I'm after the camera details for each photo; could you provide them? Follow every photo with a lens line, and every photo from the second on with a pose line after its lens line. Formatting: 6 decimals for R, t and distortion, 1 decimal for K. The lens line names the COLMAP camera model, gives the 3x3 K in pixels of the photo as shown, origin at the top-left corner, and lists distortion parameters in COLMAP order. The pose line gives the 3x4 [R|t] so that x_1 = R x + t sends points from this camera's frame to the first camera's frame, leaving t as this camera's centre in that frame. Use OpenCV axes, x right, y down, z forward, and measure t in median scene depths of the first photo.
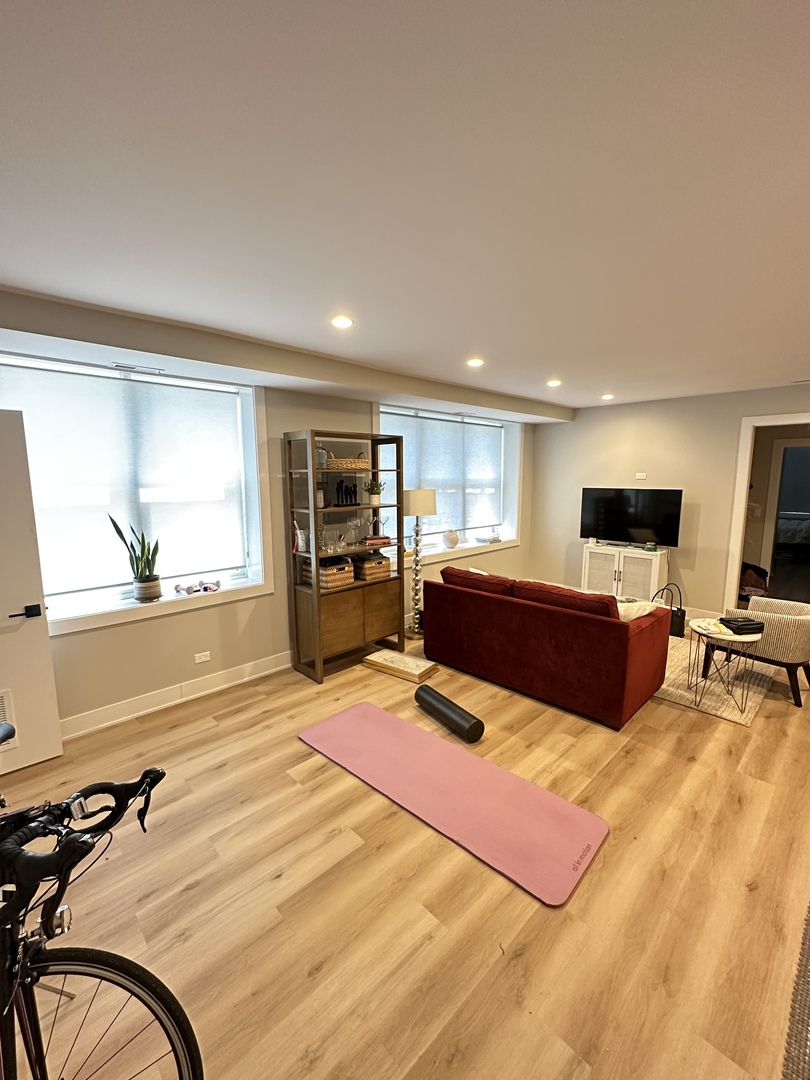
lens RADIAL K [[447.6, 0, 403.9], [0, 447.6, 535.7], [0, 0, 1]] dist [-0.014648, 0.000126]
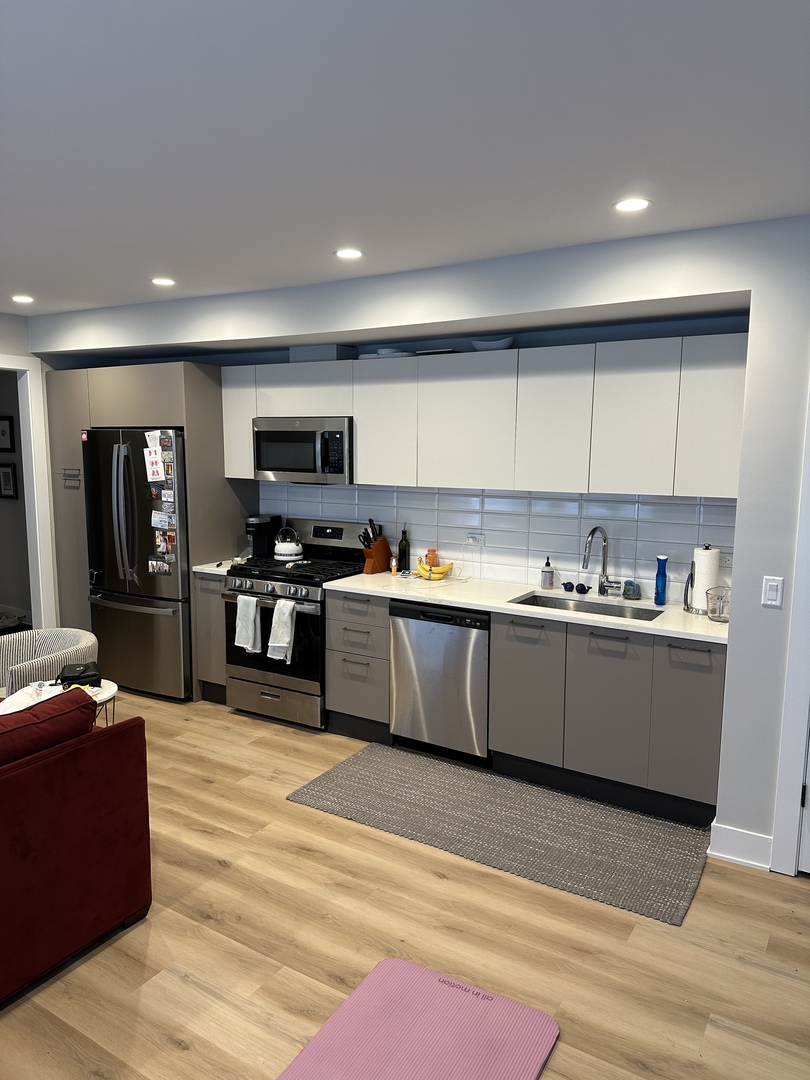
lens RADIAL K [[737.0, 0, 398.5], [0, 737.0, 538.5], [0, 0, 1]] dist [-0.000850, -0.025297]
pose [[-0.219622, -0.124669, 0.967586, -0.509386], [0.134477, 0.978465, 0.156595, -0.147511], [-0.966272, 0.164509, -0.198128, 0.996252]]
